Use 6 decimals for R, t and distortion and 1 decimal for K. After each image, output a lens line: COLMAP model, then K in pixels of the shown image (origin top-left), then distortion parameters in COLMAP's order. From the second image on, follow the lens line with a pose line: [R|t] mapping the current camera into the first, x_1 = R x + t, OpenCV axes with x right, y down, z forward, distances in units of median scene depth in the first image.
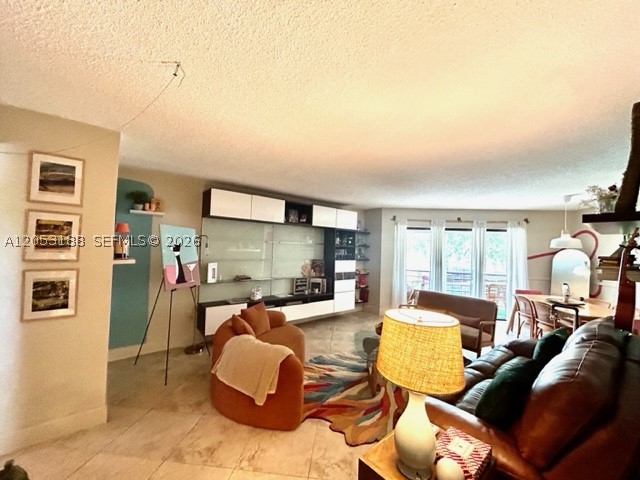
lens RADIAL K [[259.7, 0, 317.6], [0, 259.7, 244.0], [0, 0, 1]] dist [0.000724, -0.000506]
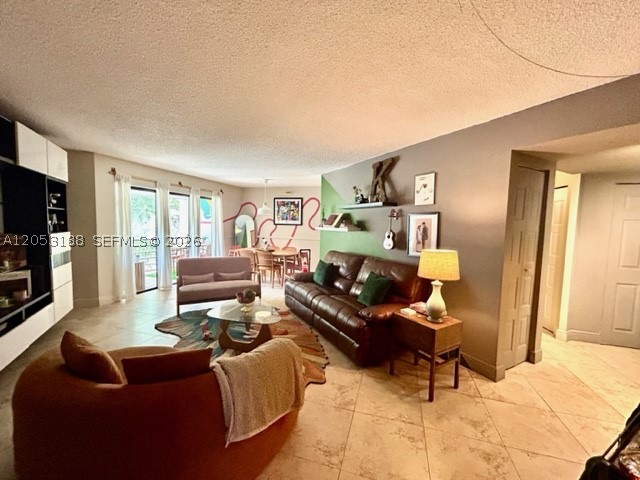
lens RADIAL K [[259.7, 0, 321.1], [0, 259.7, 240.5], [0, 0, 1]] dist [0.000724, -0.000506]
pose [[0.179853, -0.094829, 0.979112, -0.394007], [-0.031054, 0.994299, 0.102004, 0.002004], [-0.983203, -0.048751, 0.175883, 0.333493]]
